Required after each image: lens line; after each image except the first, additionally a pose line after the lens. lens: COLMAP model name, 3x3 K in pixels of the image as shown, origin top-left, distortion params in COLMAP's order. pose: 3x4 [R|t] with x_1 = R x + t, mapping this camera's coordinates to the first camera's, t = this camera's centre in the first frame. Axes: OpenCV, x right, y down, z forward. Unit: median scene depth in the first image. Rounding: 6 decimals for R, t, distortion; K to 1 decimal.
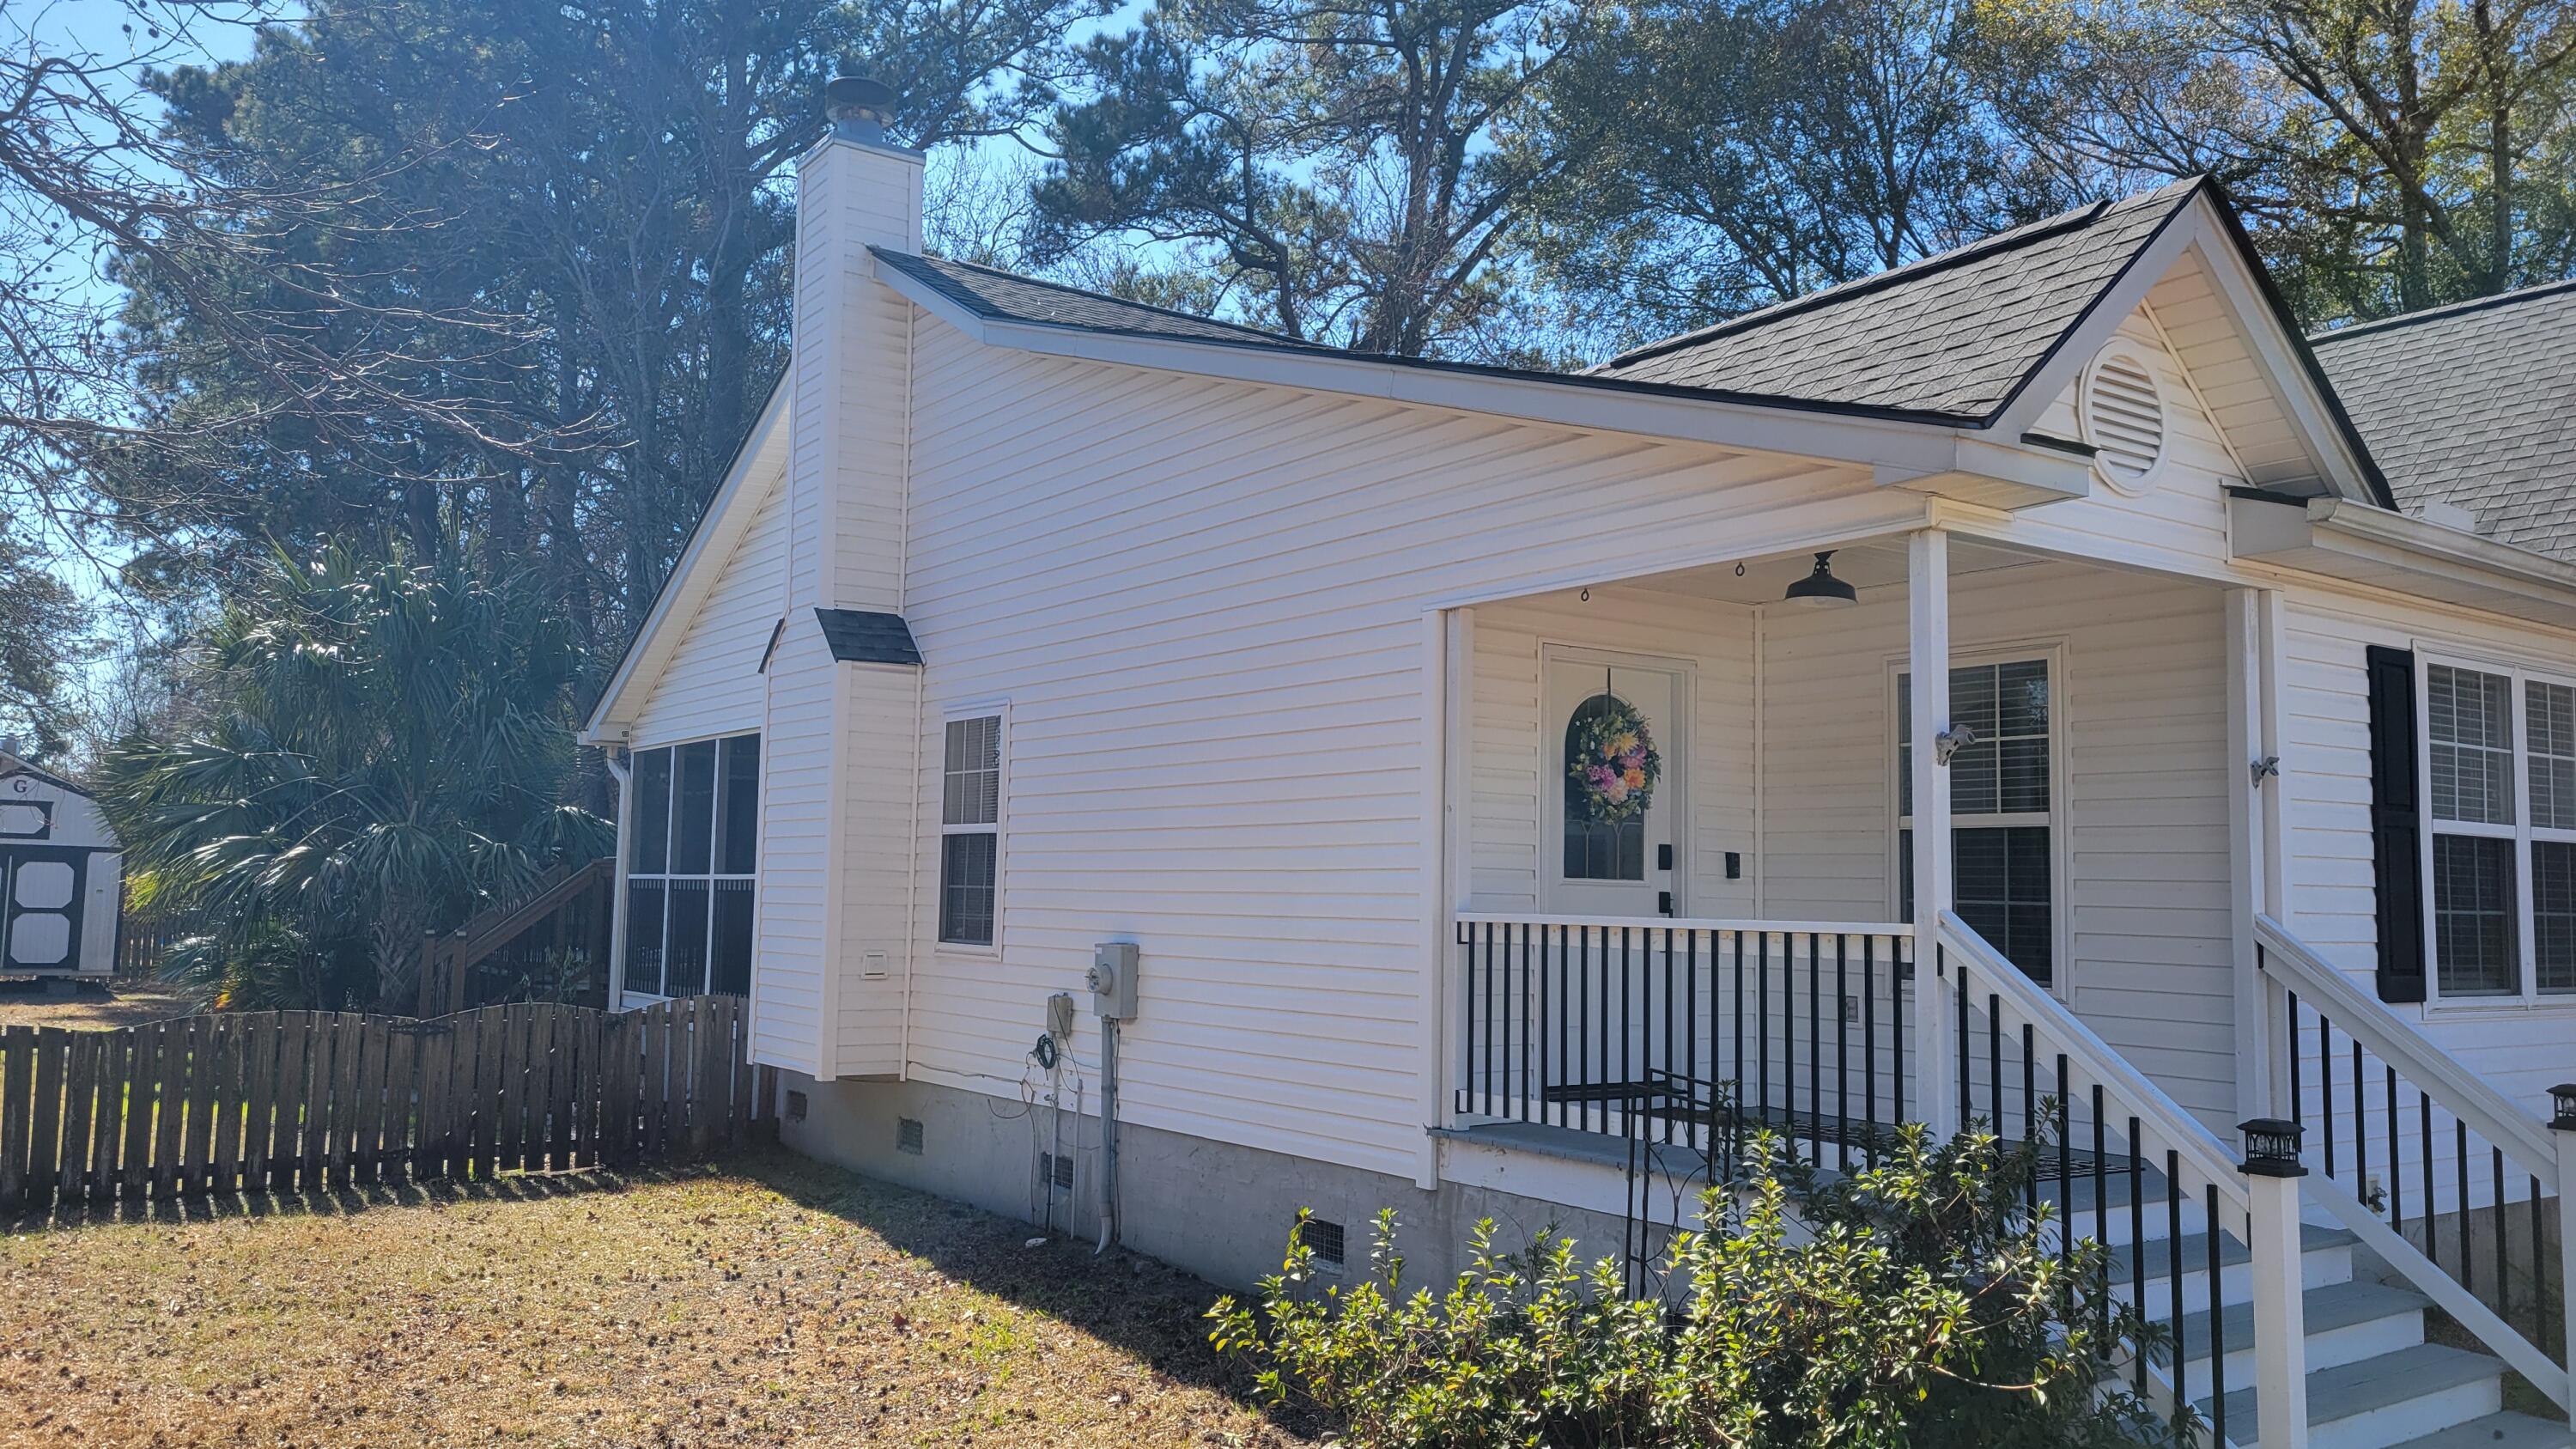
lens RADIAL K [[1916.1, 0, 1295.2], [0, 1916.1, 721.8], [0, 0, 1]] dist [0.043435, -0.001544]
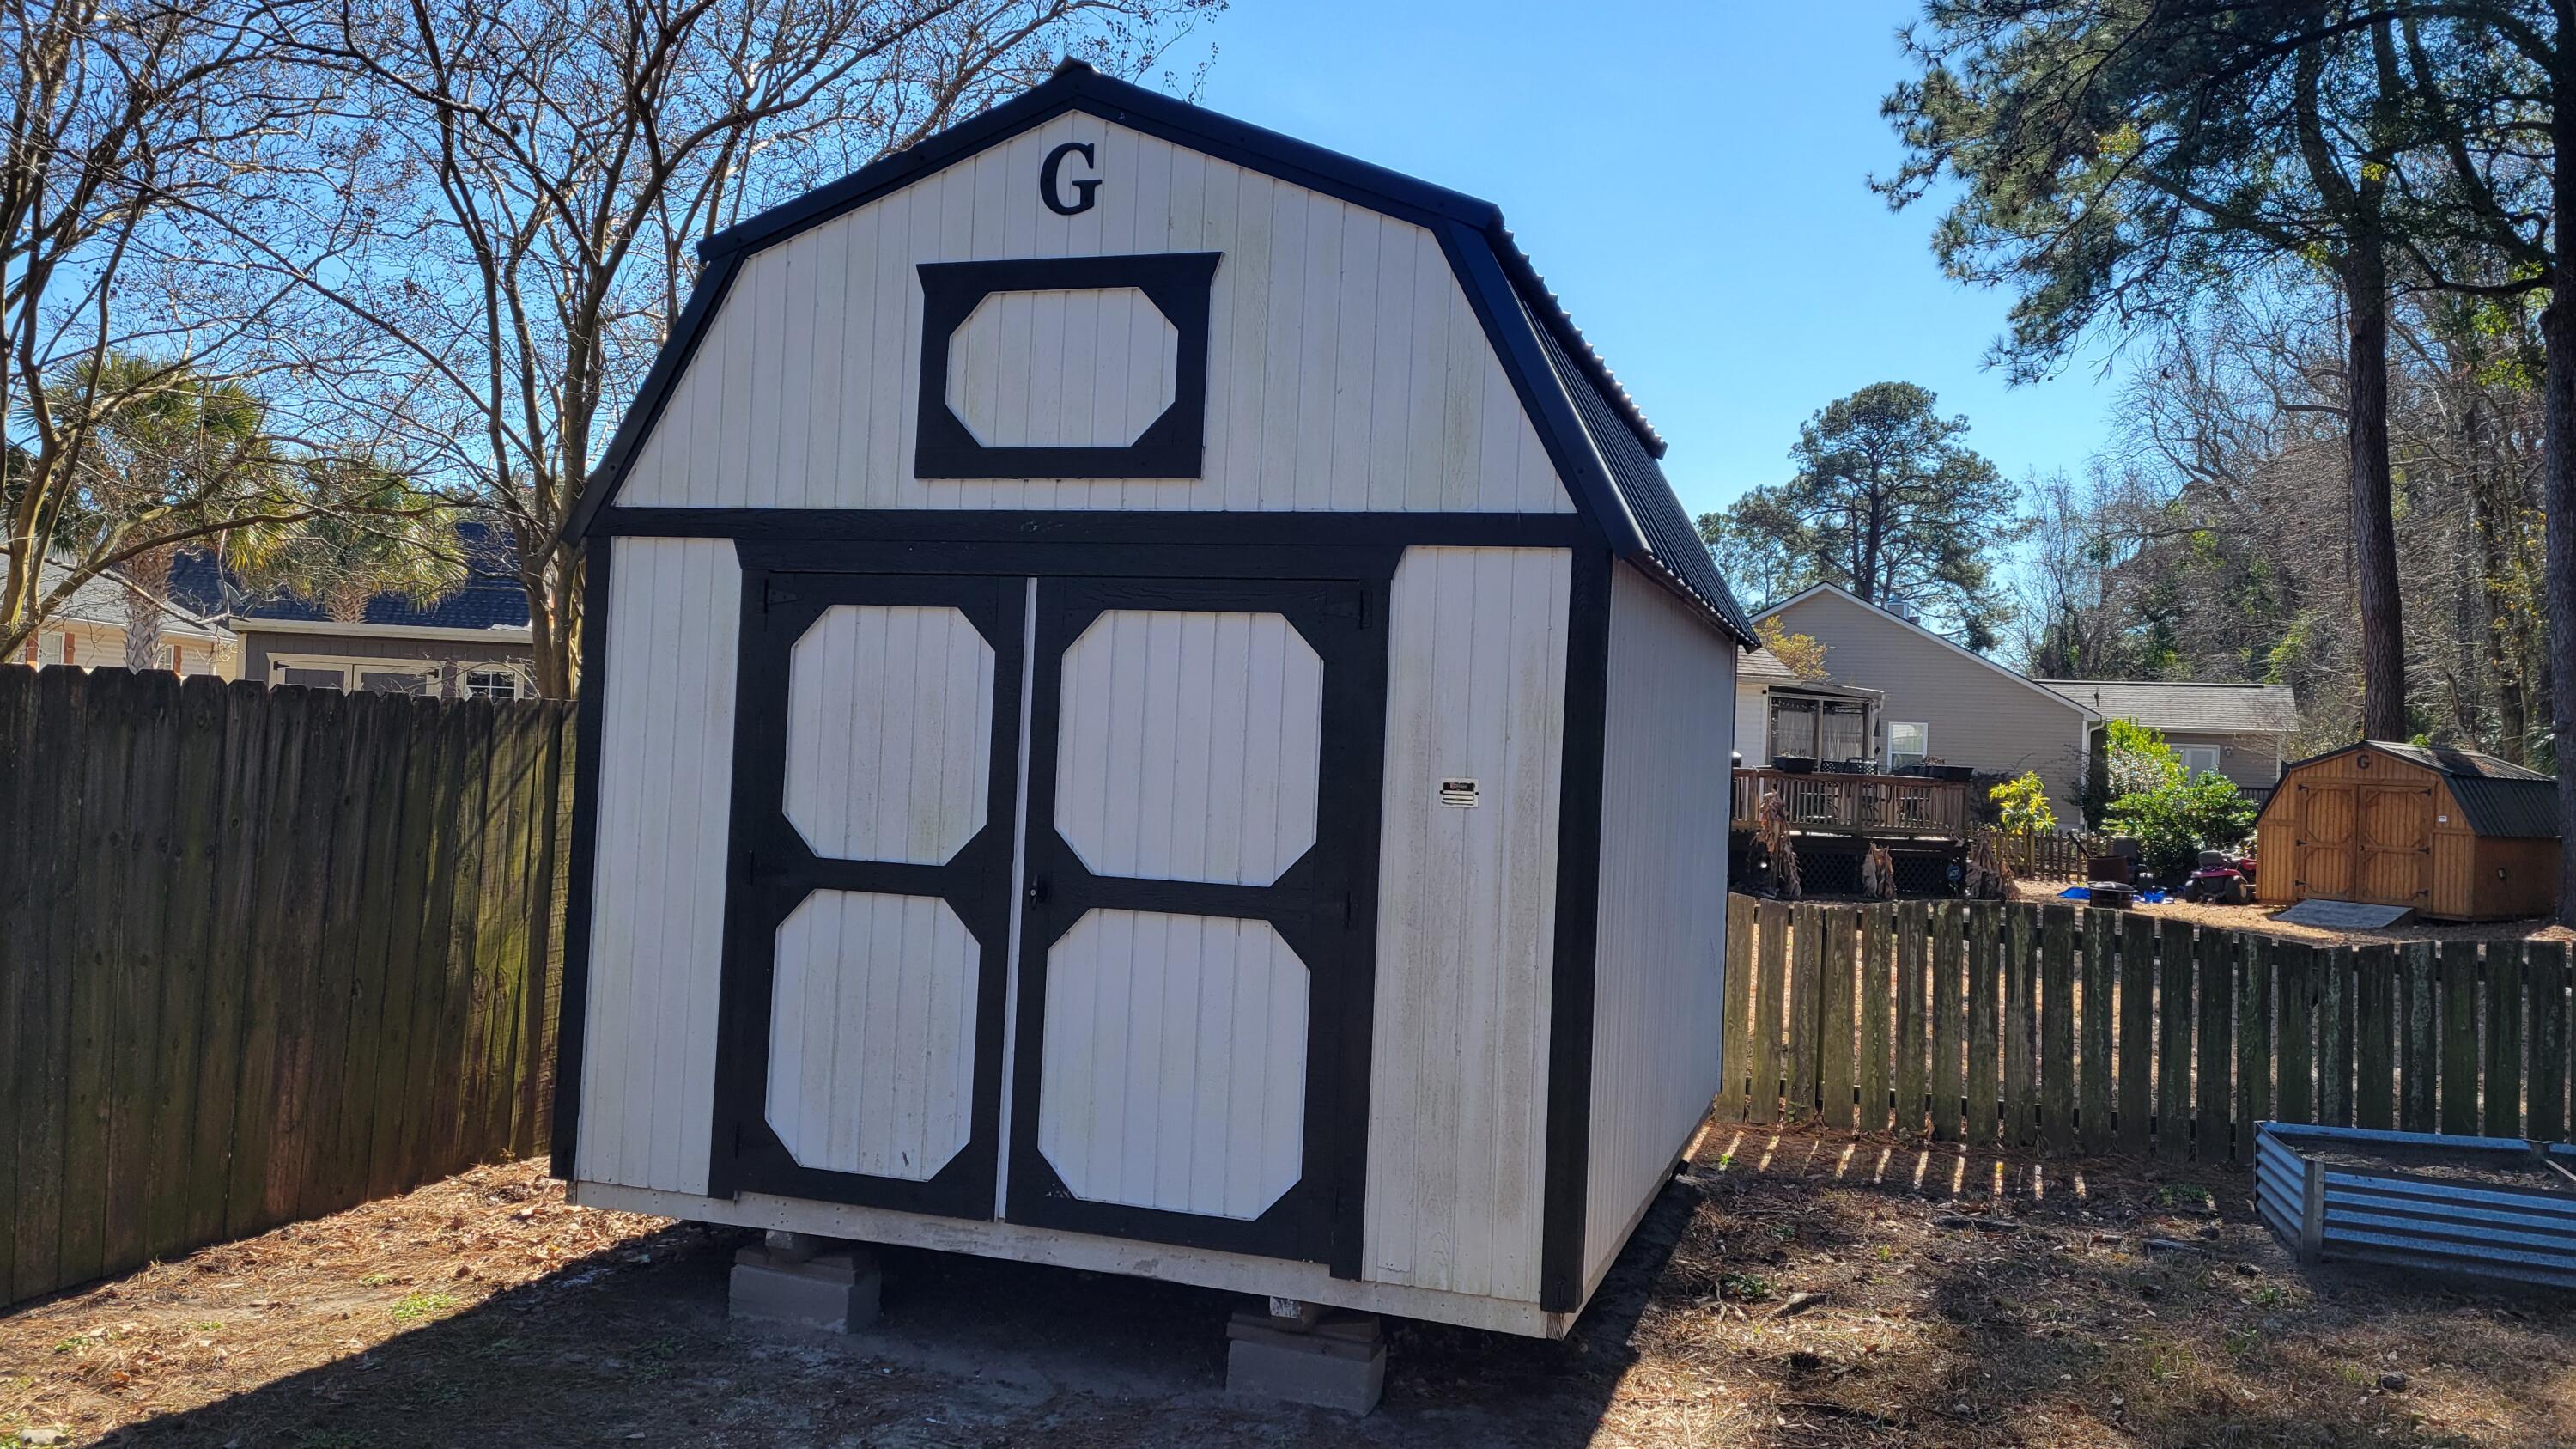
lens RADIAL K [[1916.1, 0, 1286.4], [0, 1916.1, 719.9], [0, 0, 1]] dist [0.043435, -0.001544]
pose [[0.596455, -0.017135, -0.802463, -0.501637], [0.049218, 0.998672, 0.015258, 0.078993], [0.801136, -0.048596, 0.596506, 0.904876]]
